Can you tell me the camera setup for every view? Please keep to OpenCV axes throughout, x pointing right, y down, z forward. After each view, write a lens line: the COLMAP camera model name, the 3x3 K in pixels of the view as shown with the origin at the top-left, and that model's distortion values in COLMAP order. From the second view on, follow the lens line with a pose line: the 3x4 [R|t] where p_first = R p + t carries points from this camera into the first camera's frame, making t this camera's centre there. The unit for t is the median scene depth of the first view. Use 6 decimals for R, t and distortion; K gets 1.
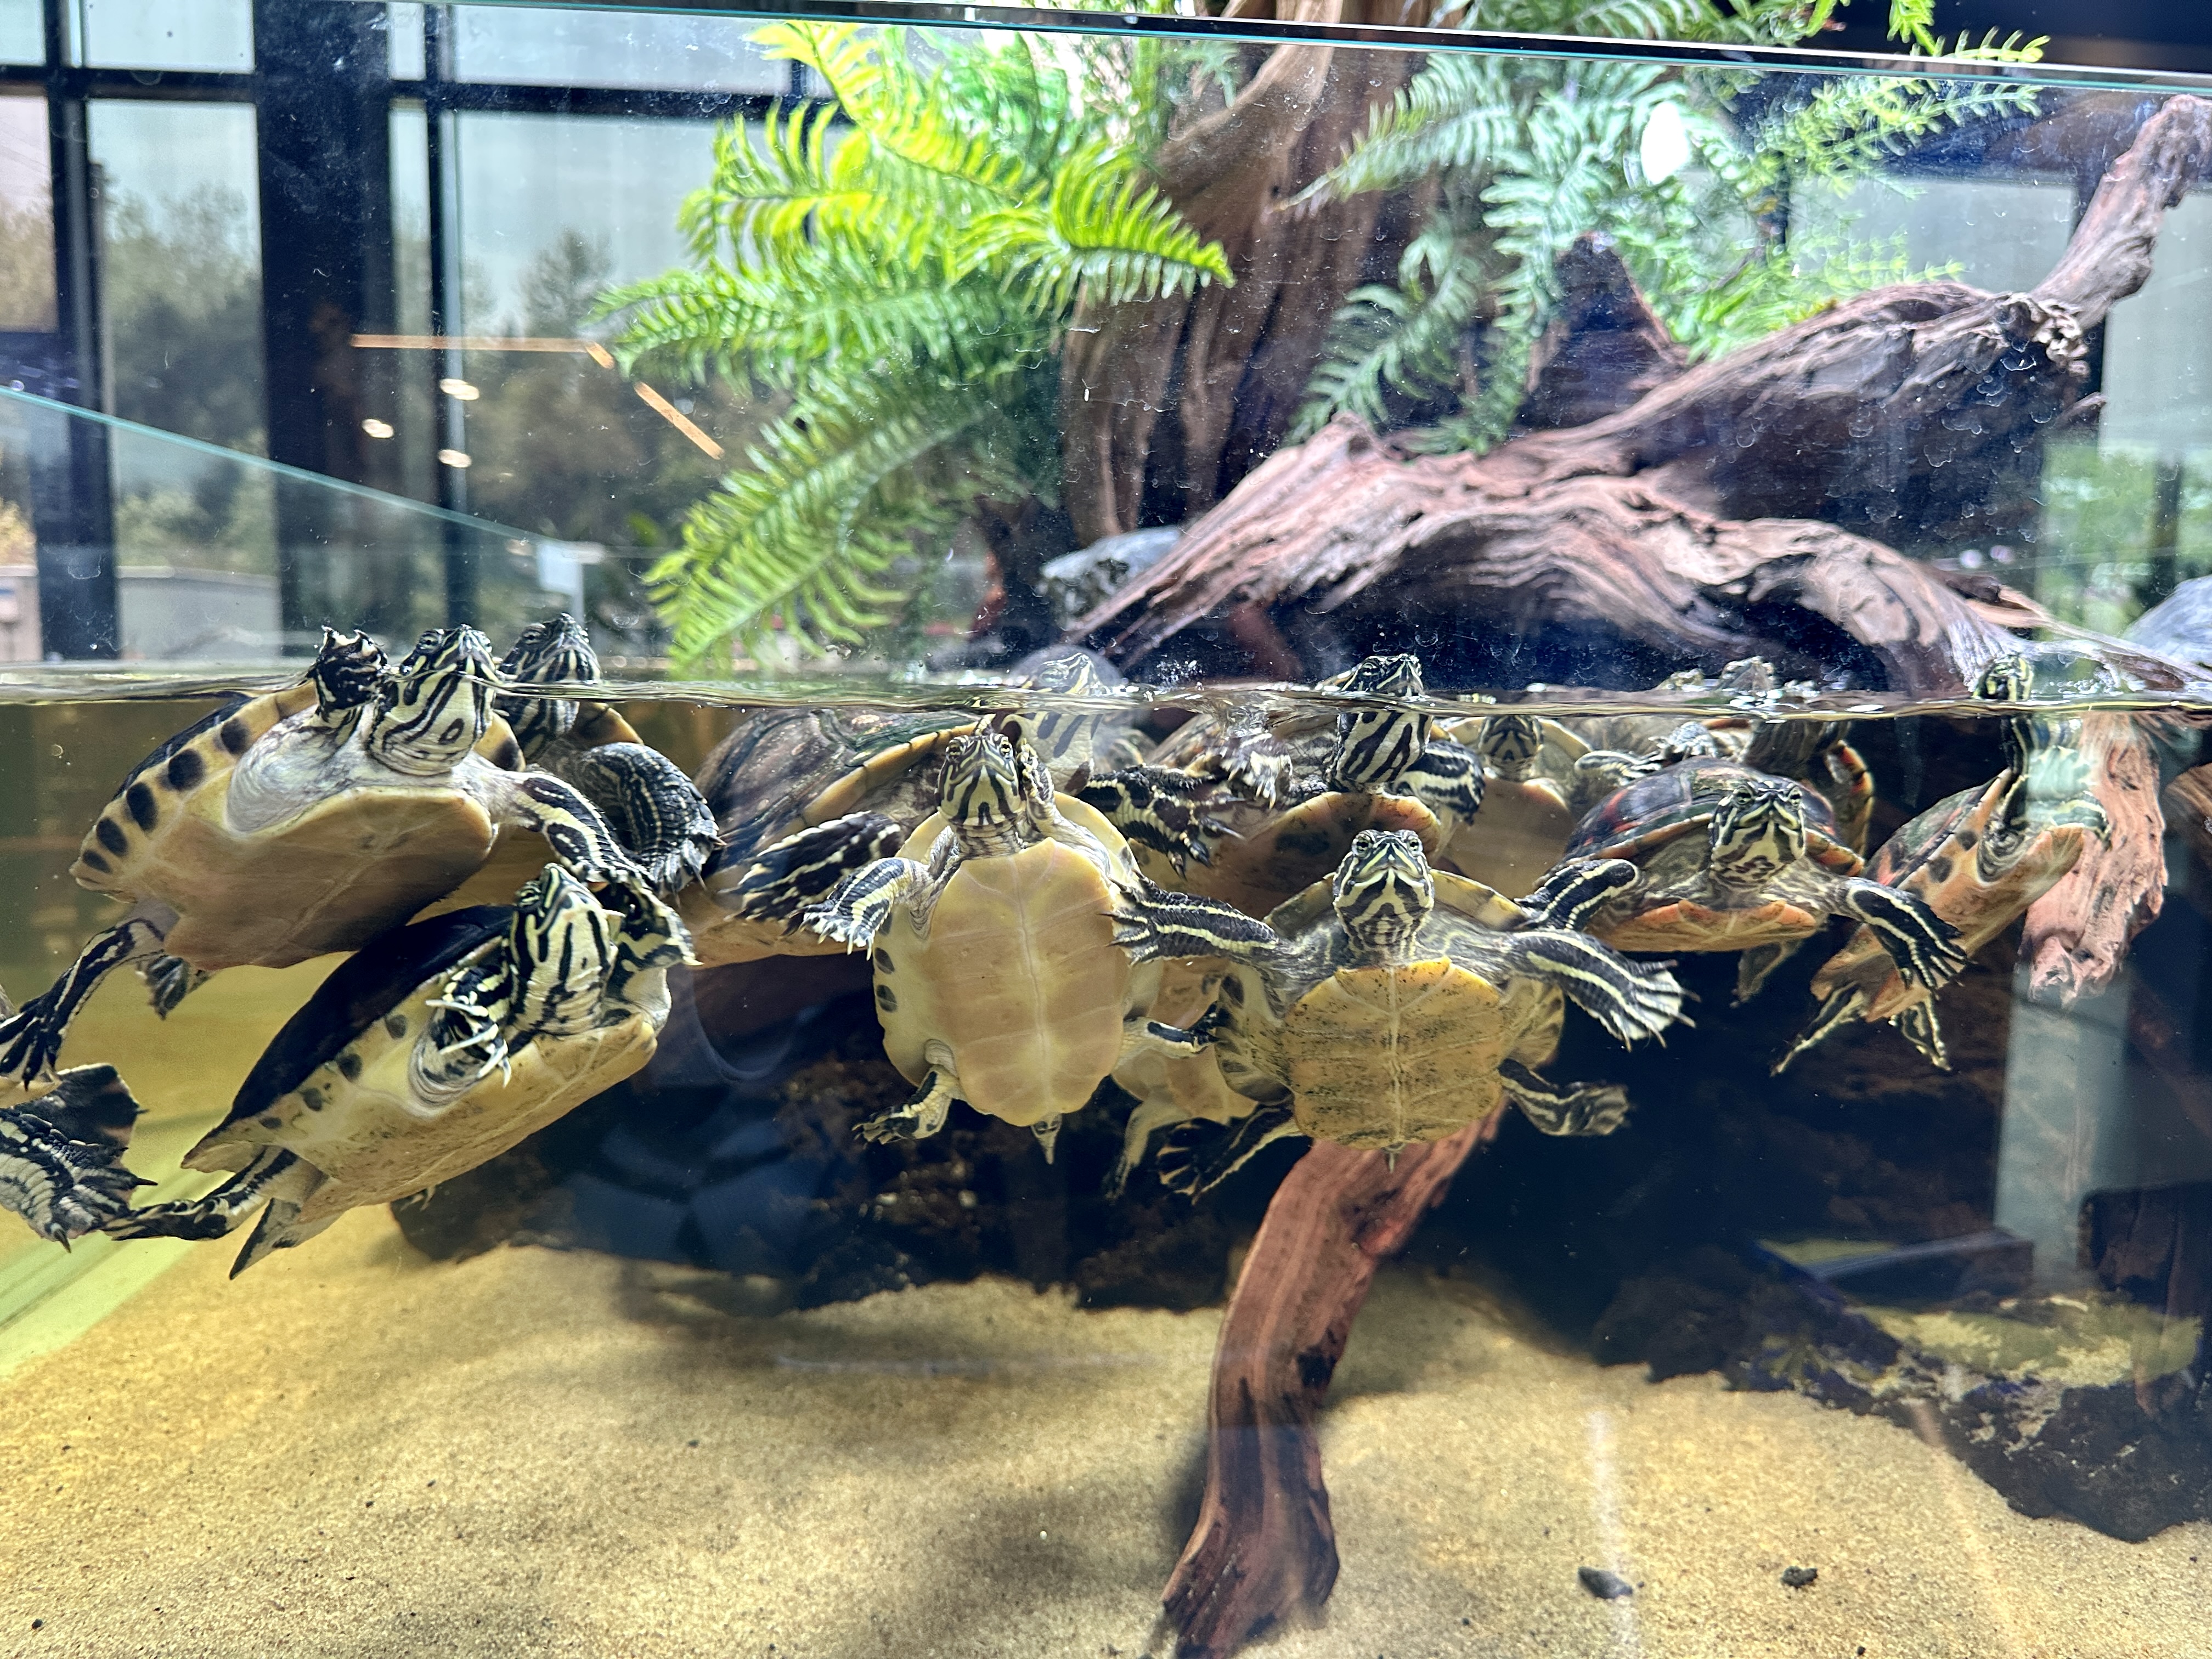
lens RADIAL K [[1574.2, 0, 1086.1], [0, 1574.2, 832.9], [0, 0, 1]] dist [0.070710, -0.062579]
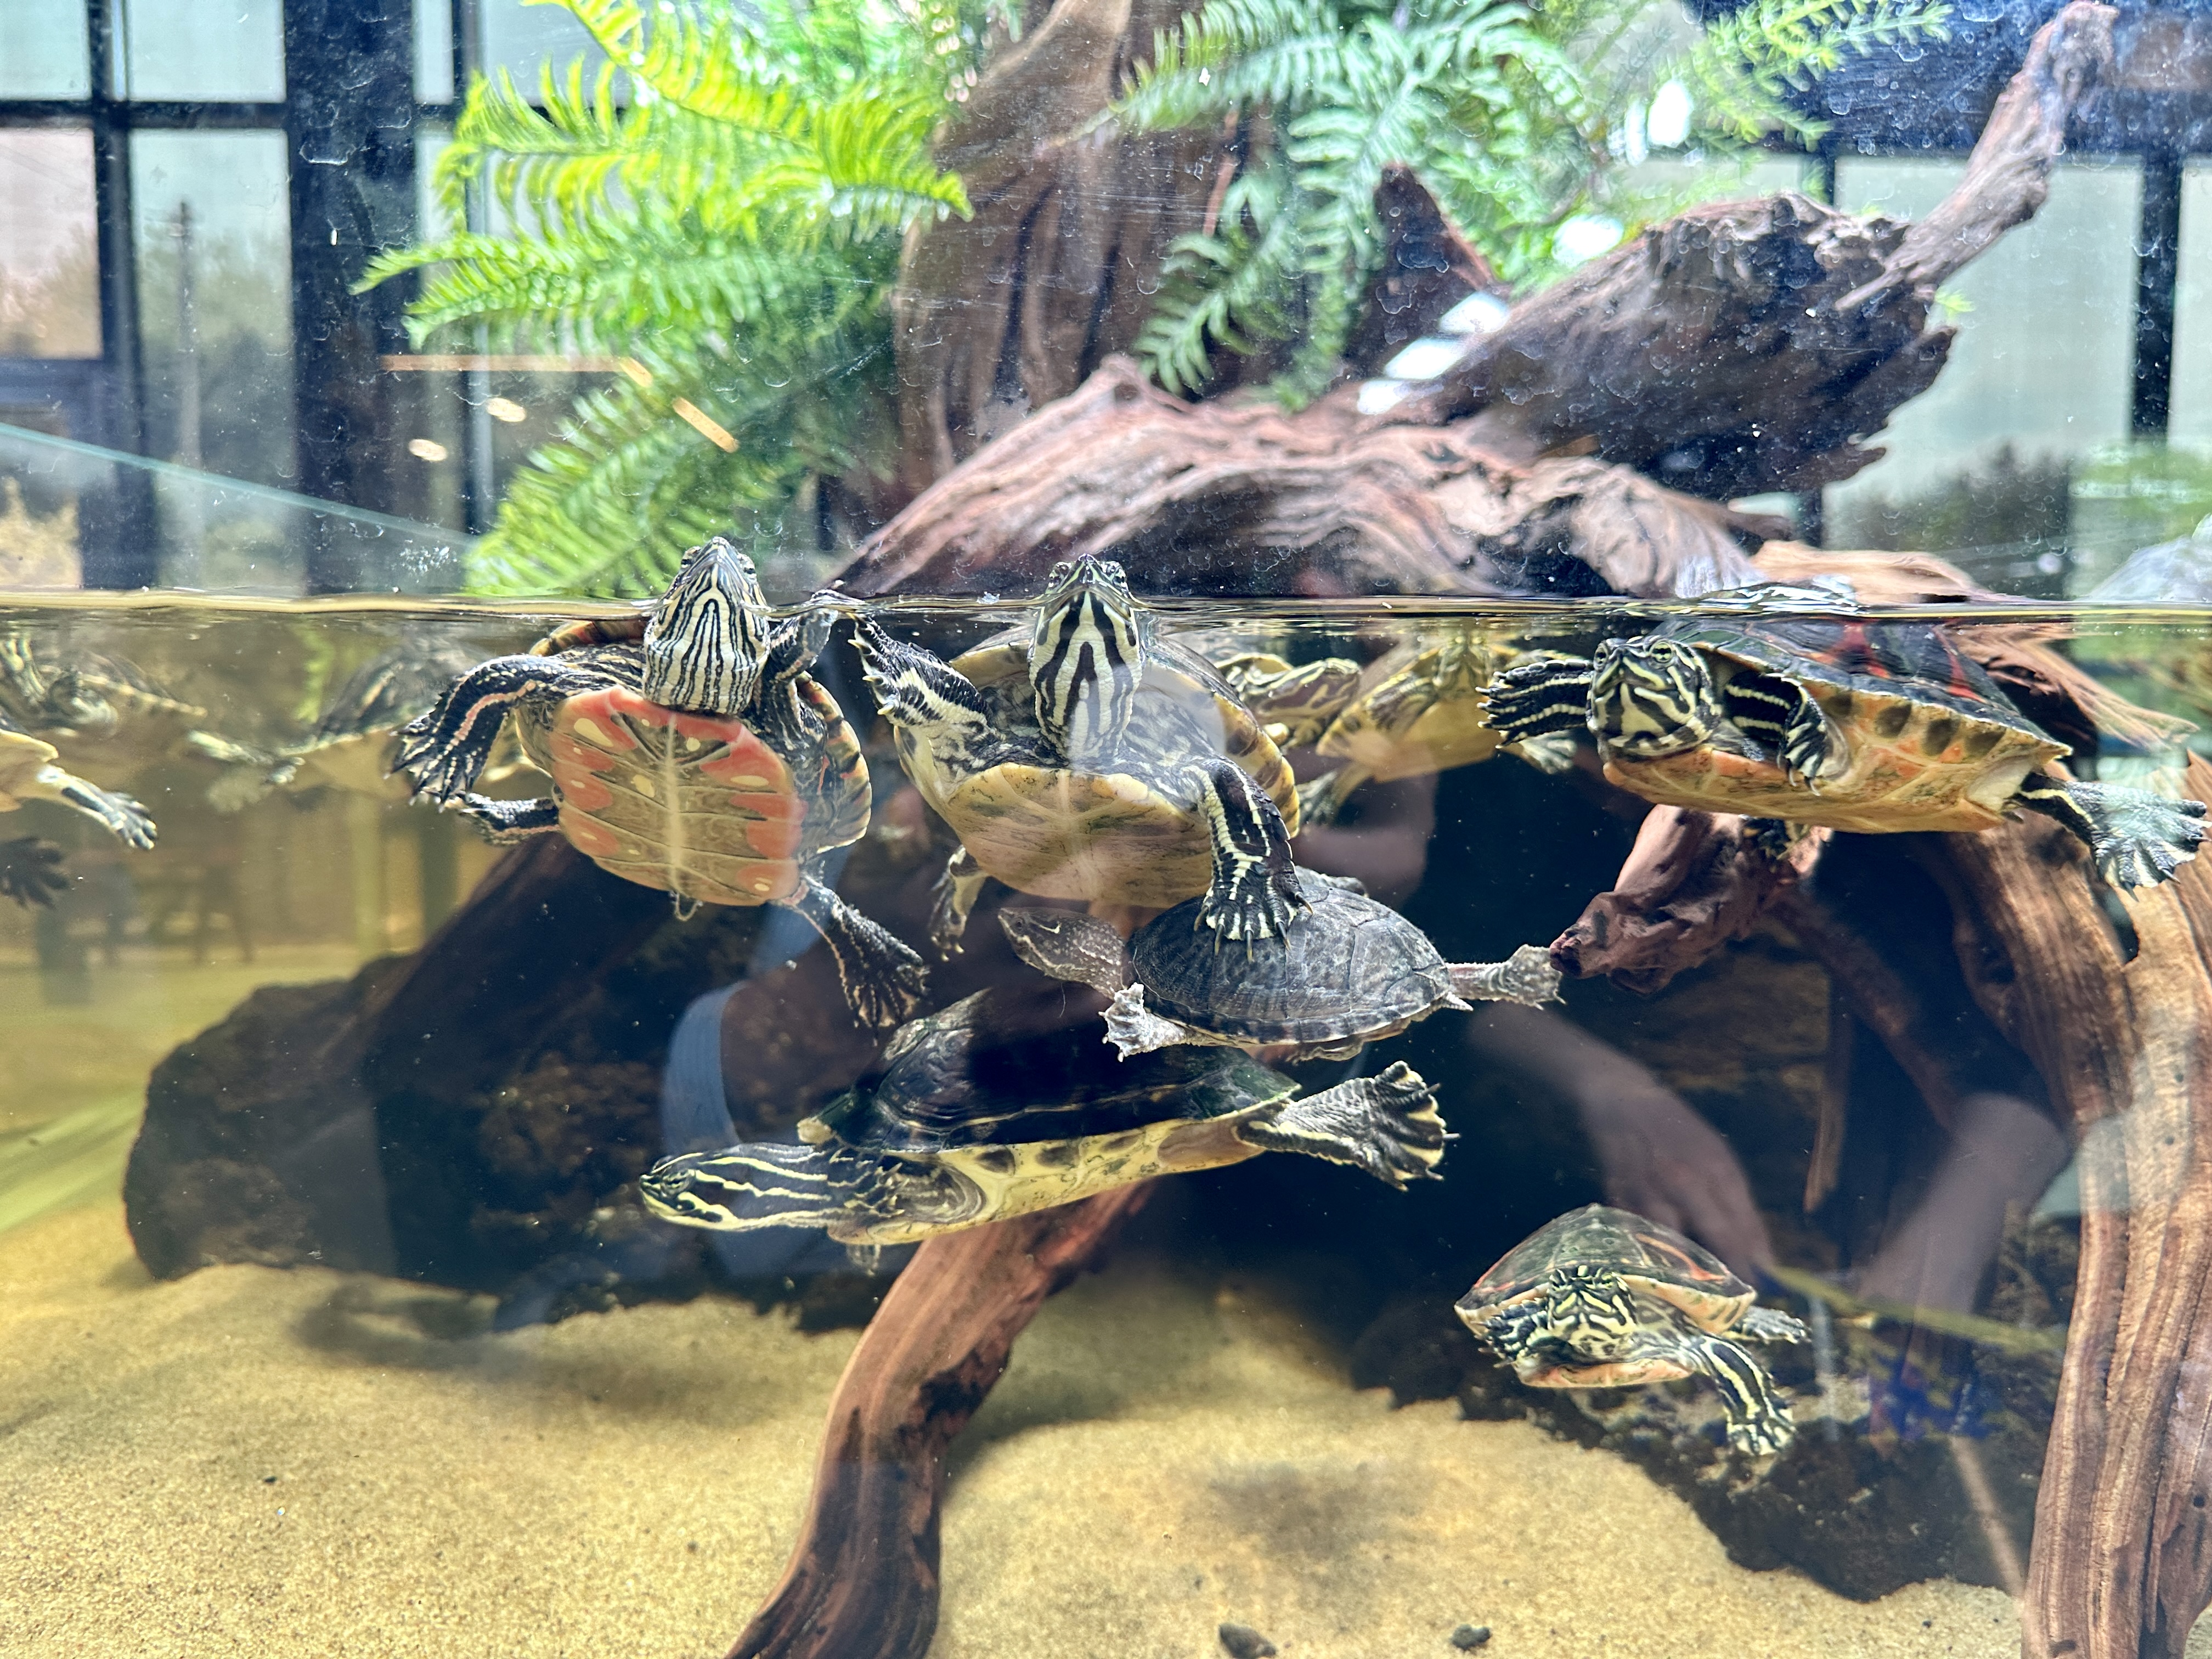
lens RADIAL K [[1574.2, 0, 1102.3], [0, 1574.2, 843.5], [0, 0, 1]] dist [0.070710, -0.062579]
pose [[0.999062, -0.009731, -0.042196, 0.191364], [0.009562, 0.999945, -0.004212, 0.021018], [0.042235, 0.003804, 0.999100, 0.076852]]
